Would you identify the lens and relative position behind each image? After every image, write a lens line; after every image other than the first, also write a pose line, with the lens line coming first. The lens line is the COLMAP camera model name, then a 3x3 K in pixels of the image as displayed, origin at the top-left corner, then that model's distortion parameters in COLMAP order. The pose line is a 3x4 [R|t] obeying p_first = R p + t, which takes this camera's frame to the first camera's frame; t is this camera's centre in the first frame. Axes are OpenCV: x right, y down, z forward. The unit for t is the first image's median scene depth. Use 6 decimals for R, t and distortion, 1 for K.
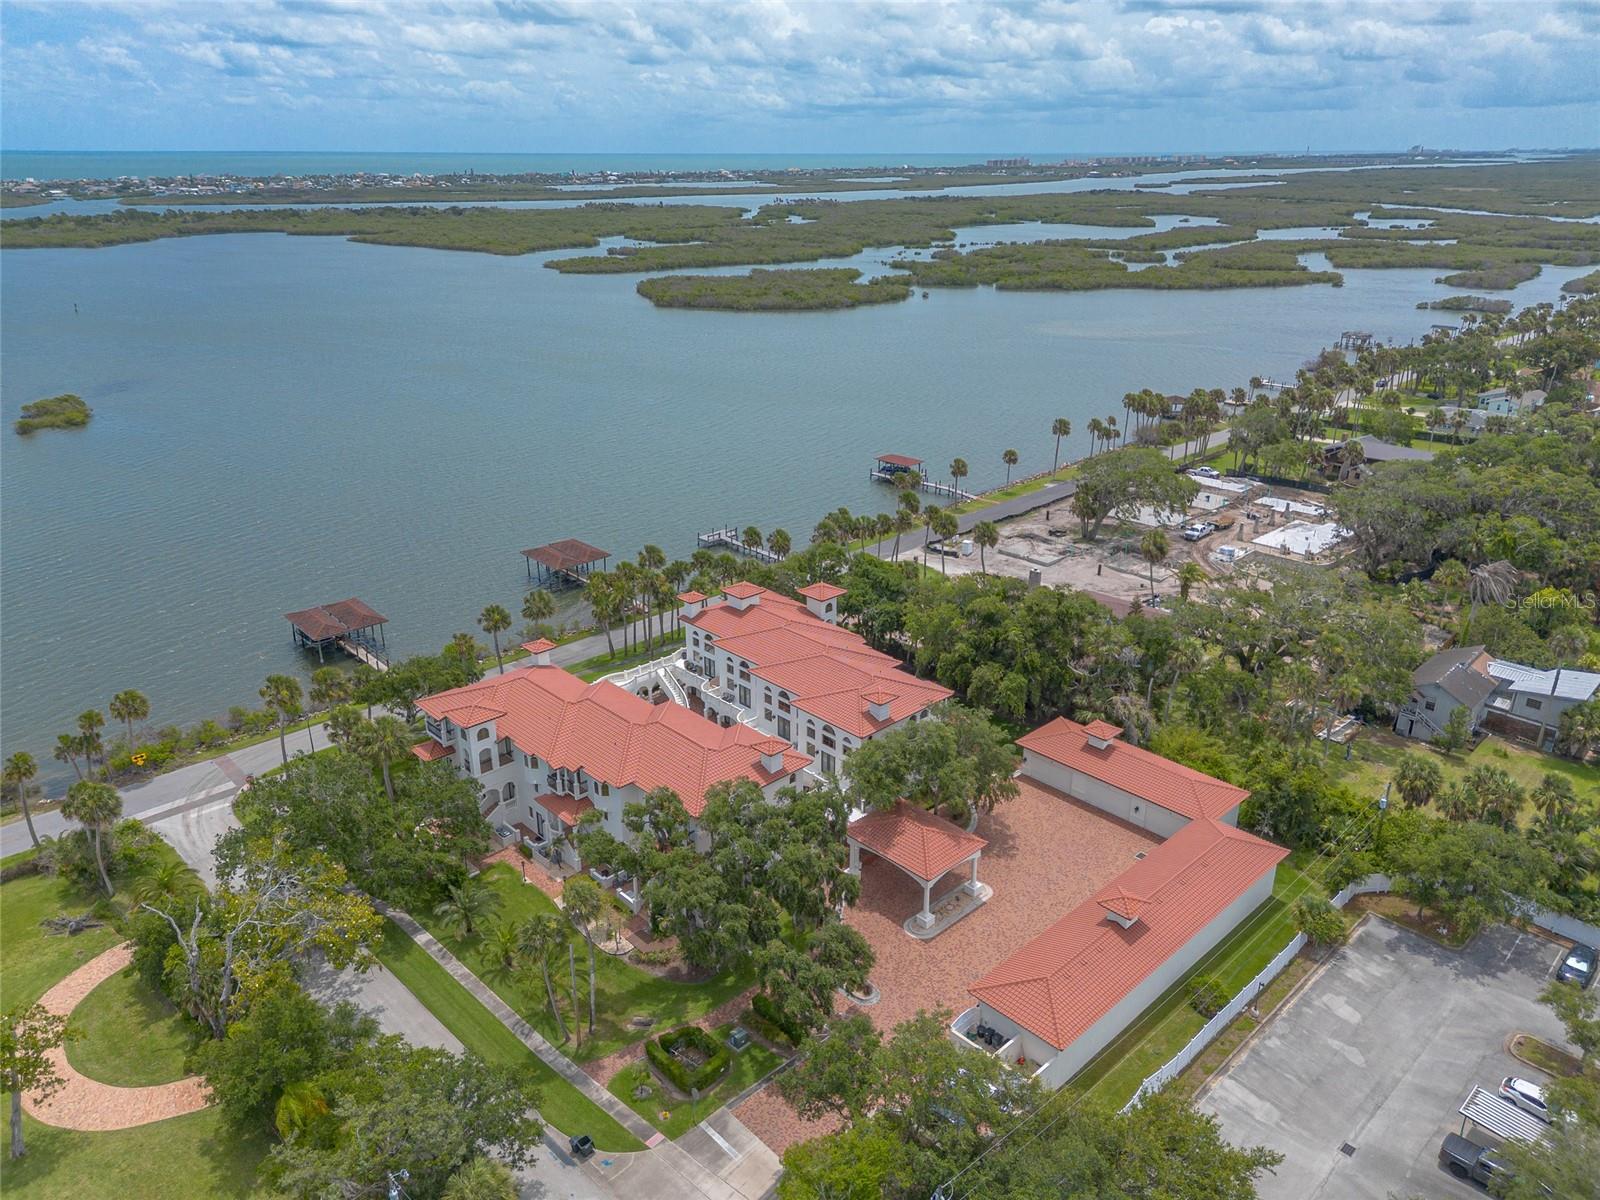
lens RADIAL K [[1131.1, 0, 804.1], [0, 1131.1, 570.0], [0, 0, 1]] dist [0.053565, -0.054270]
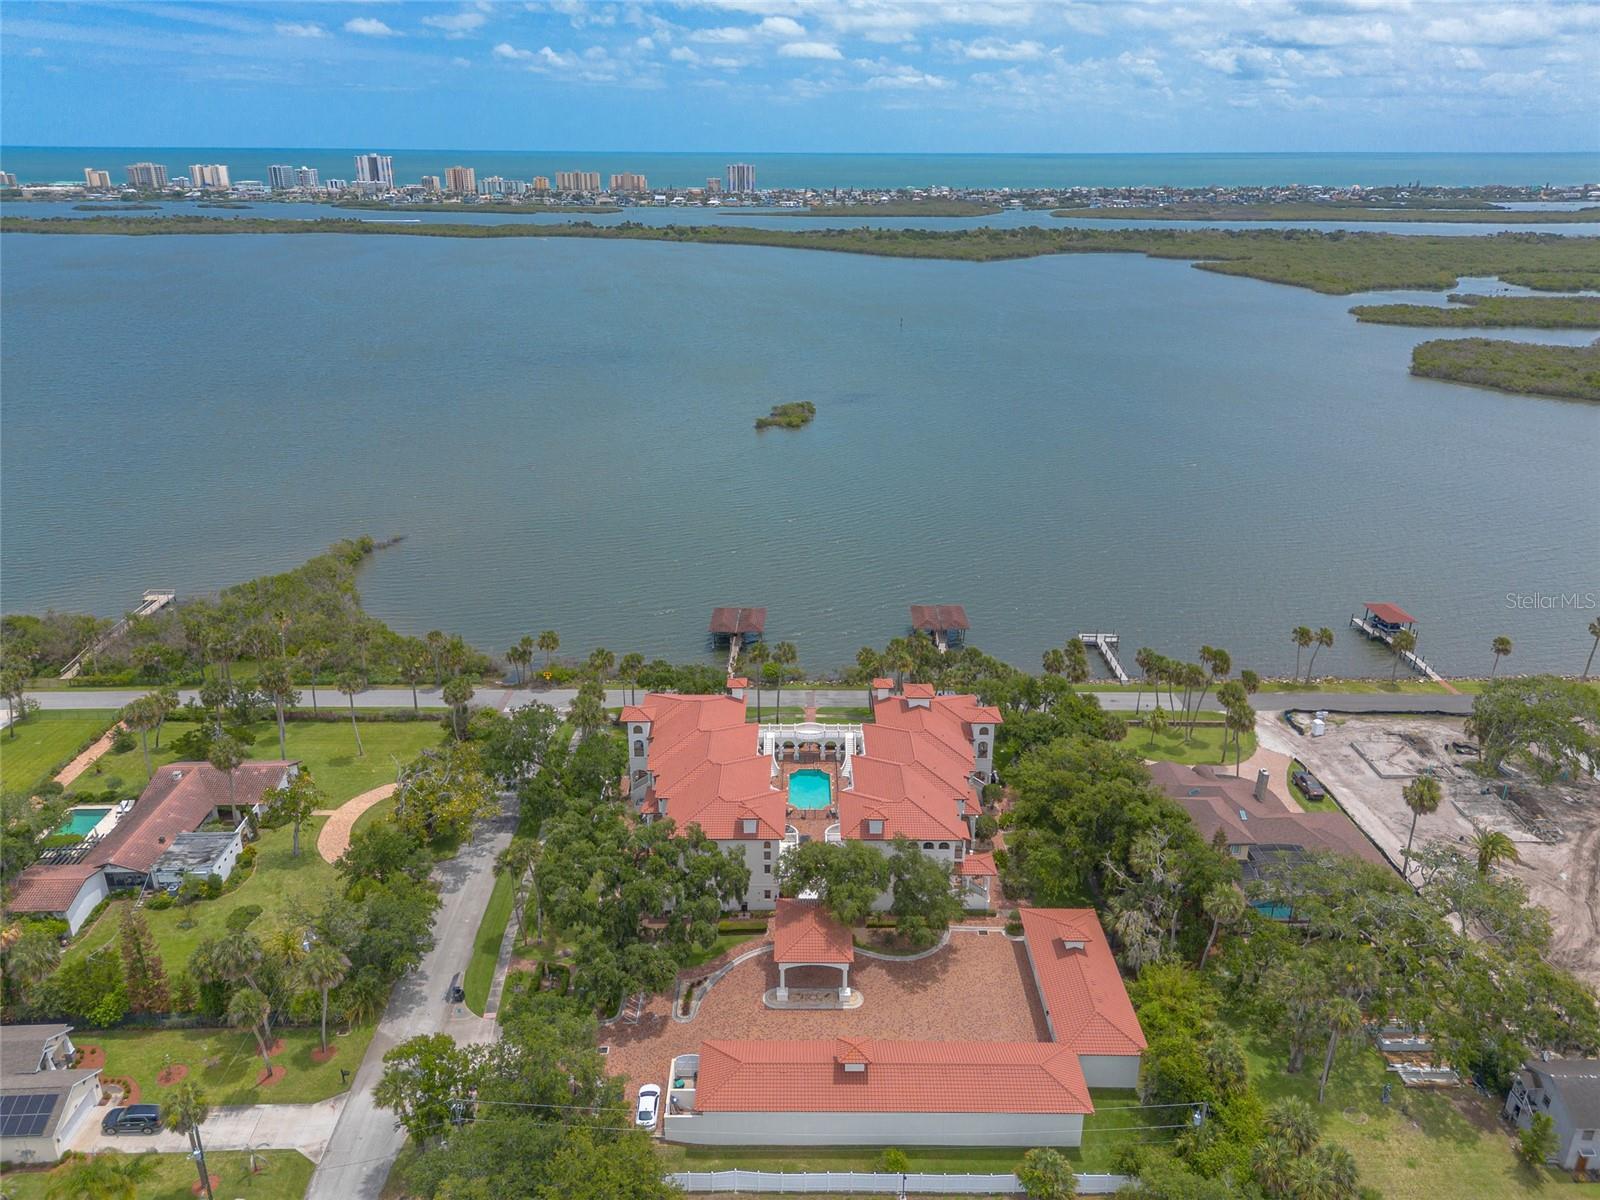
lens RADIAL K [[1113.6, 0, 814.2], [0, 1113.6, 608.2], [0, 0, 1]] dist [0.076835, -0.081040]
pose [[0.725671, 0.262069, -0.636177, 0.396276], [-0.241910, 0.962767, 0.120665, -0.122373], [0.644113, 0.066335, 0.762049, 0.040443]]
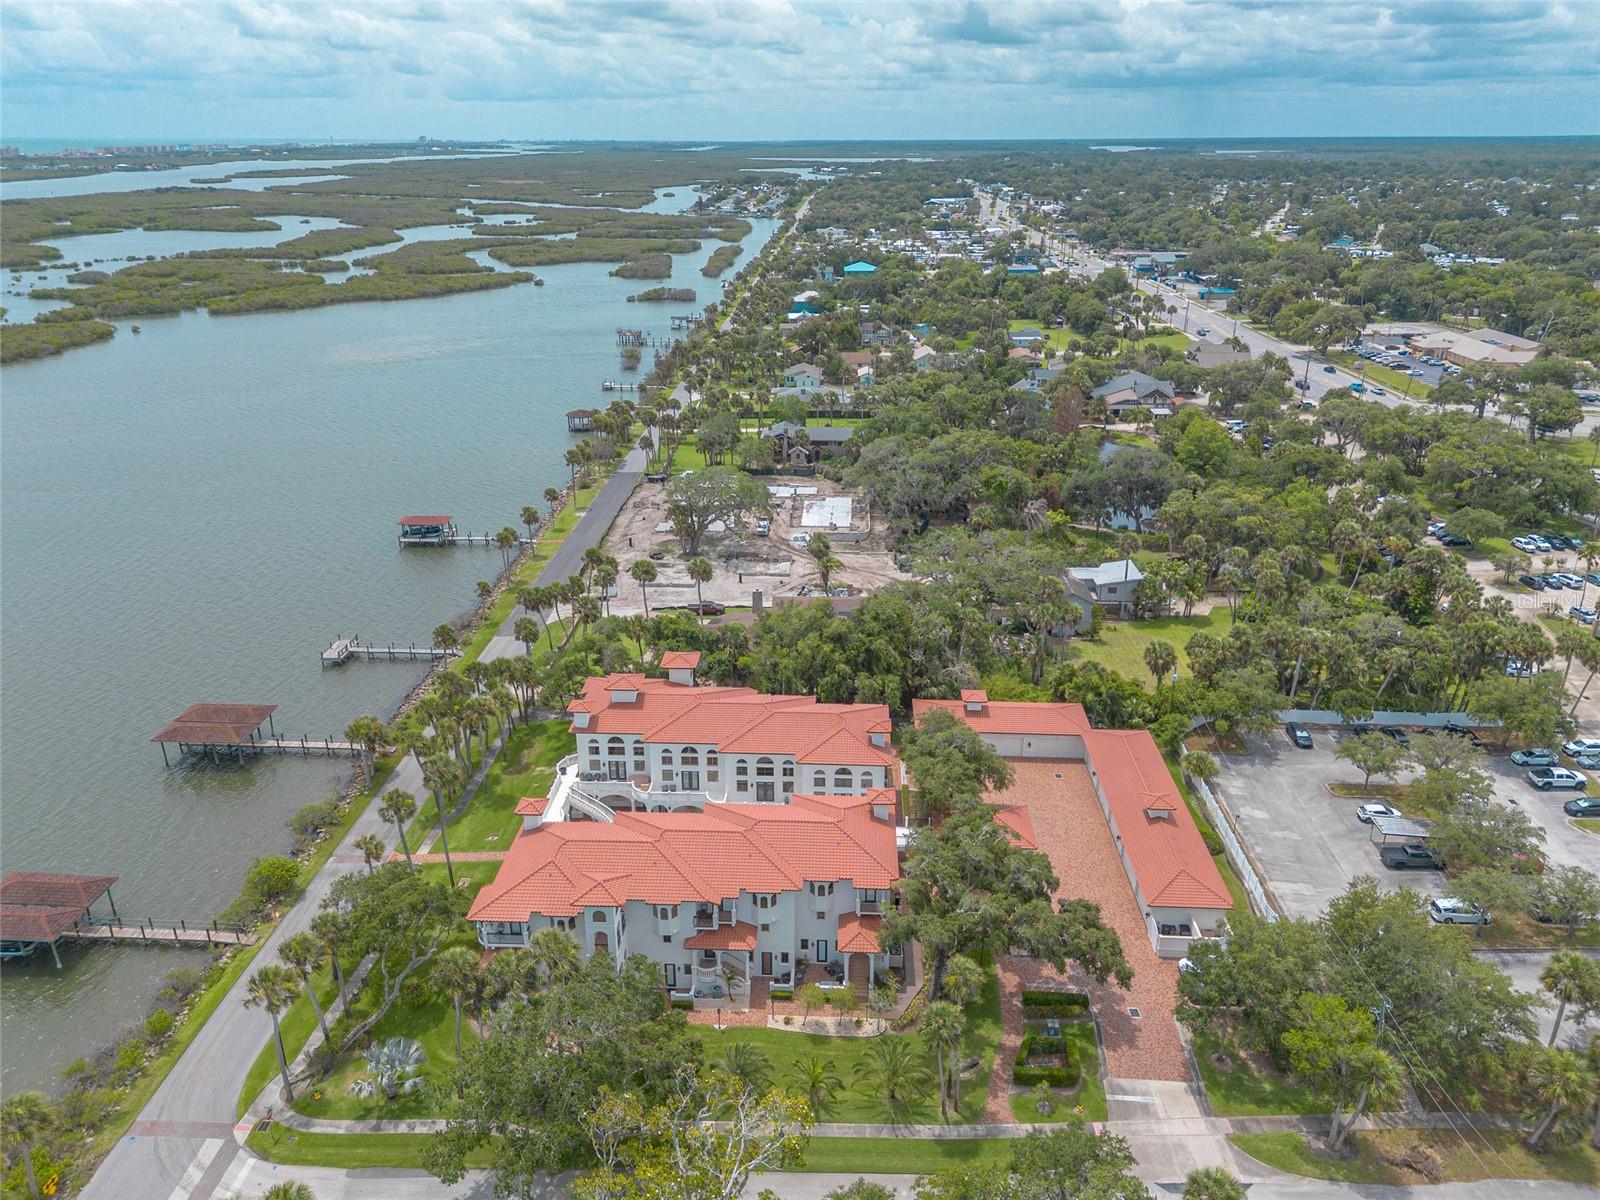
lens RADIAL K [[1129.6, 0, 800.0], [0, 1129.6, 600.0], [0, 0, 1]] dist [0.059091, -0.061860]
pose [[0.723206, -0.256167, 0.641367, -0.382023], [0.235717, 0.964457, 0.119417, -0.090817], [-0.649162, 0.064818, 0.757884, 0.113660]]
